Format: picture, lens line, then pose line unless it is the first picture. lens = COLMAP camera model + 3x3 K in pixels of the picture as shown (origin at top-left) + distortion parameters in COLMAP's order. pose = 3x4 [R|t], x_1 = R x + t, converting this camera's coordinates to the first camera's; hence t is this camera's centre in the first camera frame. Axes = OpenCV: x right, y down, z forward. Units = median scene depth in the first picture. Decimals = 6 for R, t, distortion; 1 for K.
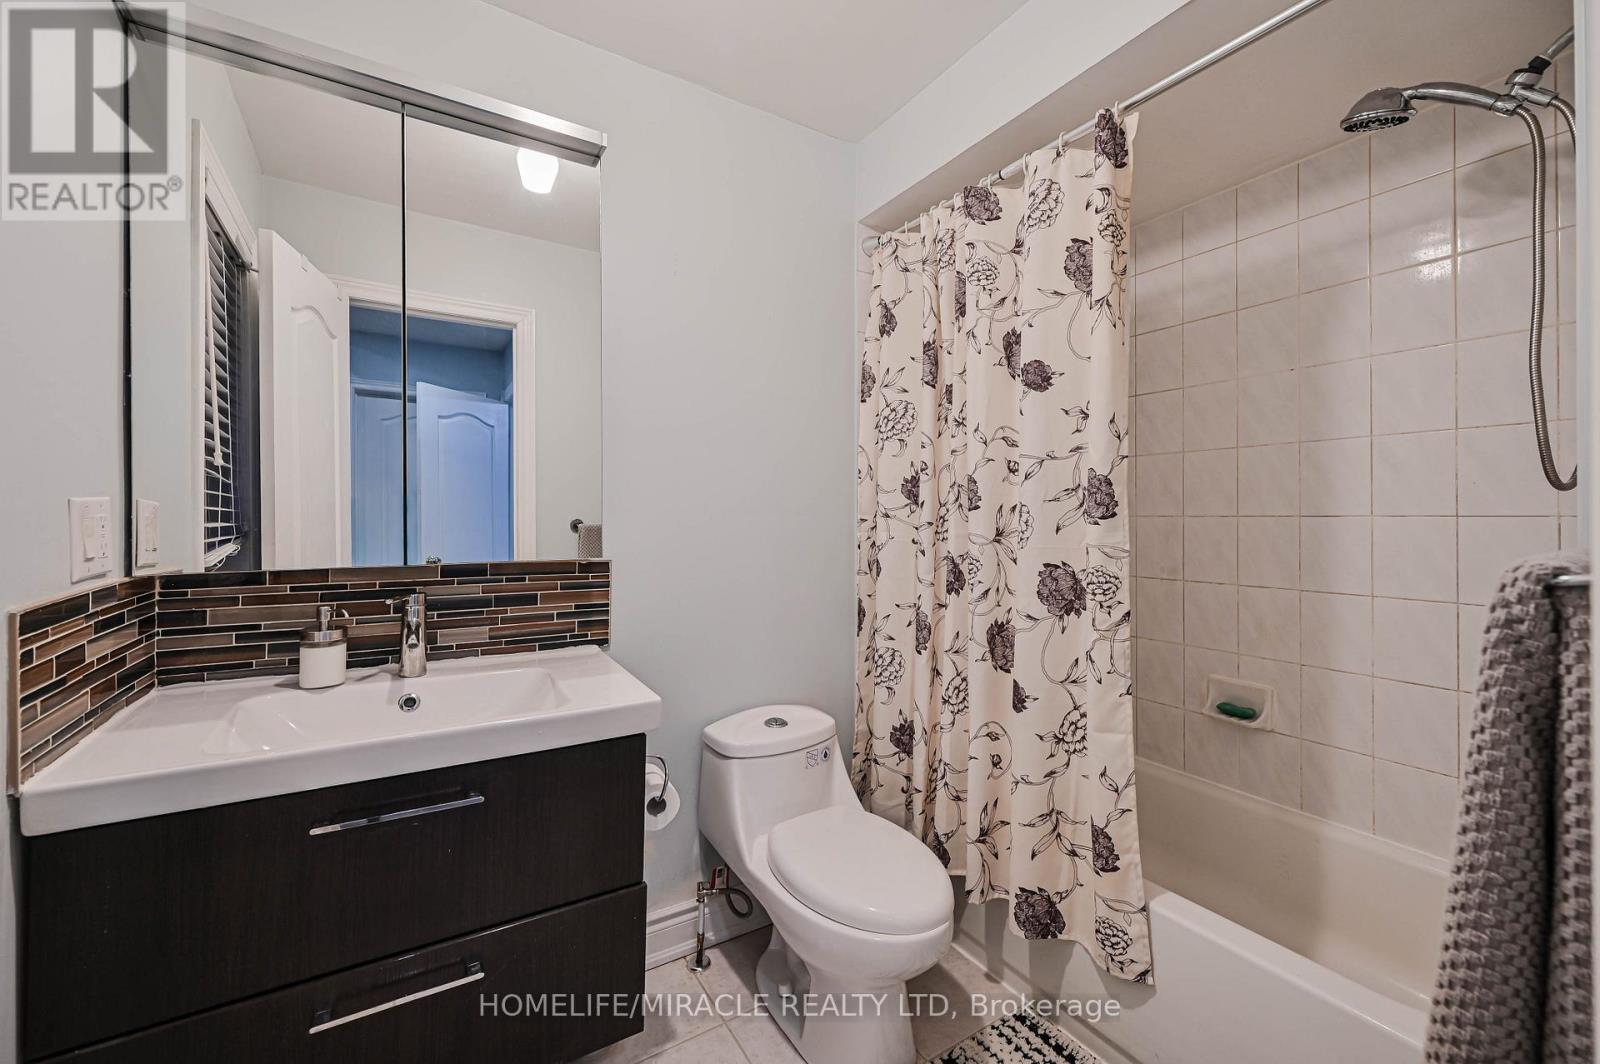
lens RADIAL K [[637.4, 0, 787.7], [0, 637.4, 531.0], [0, 0, 1]] dist [-0.000032, 0.000449]
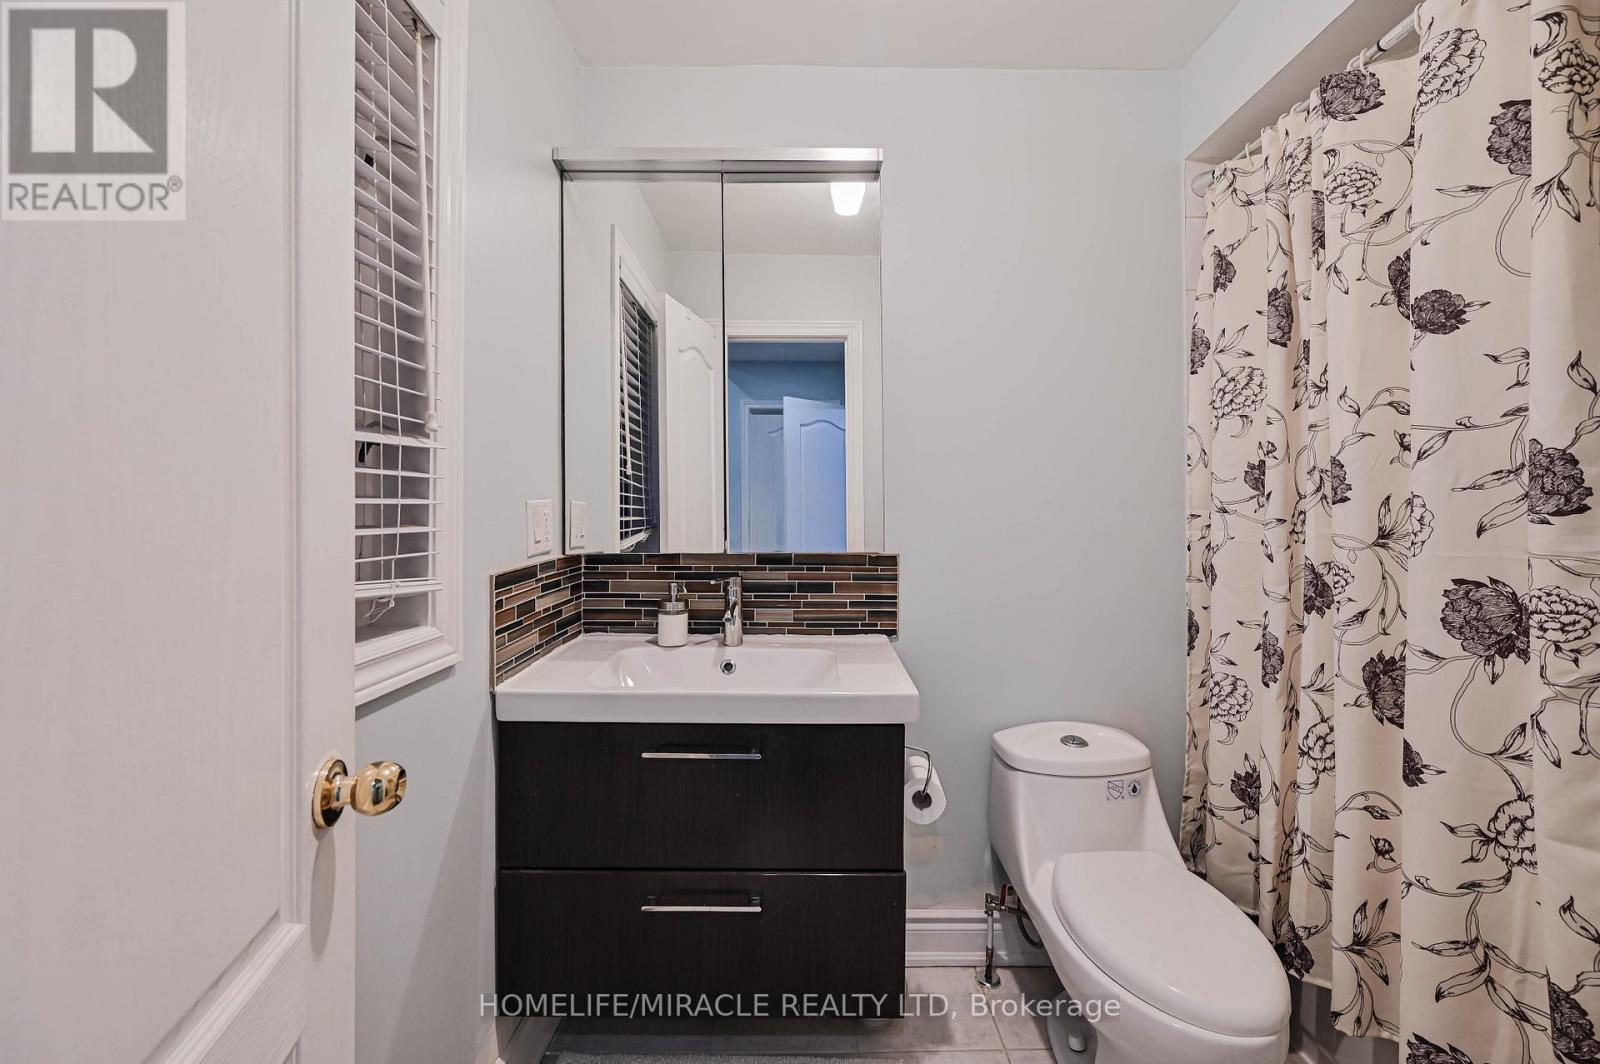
lens RADIAL K [[637.4, 0, 785.4], [0, 637.4, 519.9], [0, 0, 1]] dist [-0.000032, 0.000449]
pose [[0.855815, 0.004886, -0.517259, 0.118874], [-0.009830, 0.999928, -0.006820, -0.001512], [0.517189, 0.010921, 0.855802, 0.021508]]
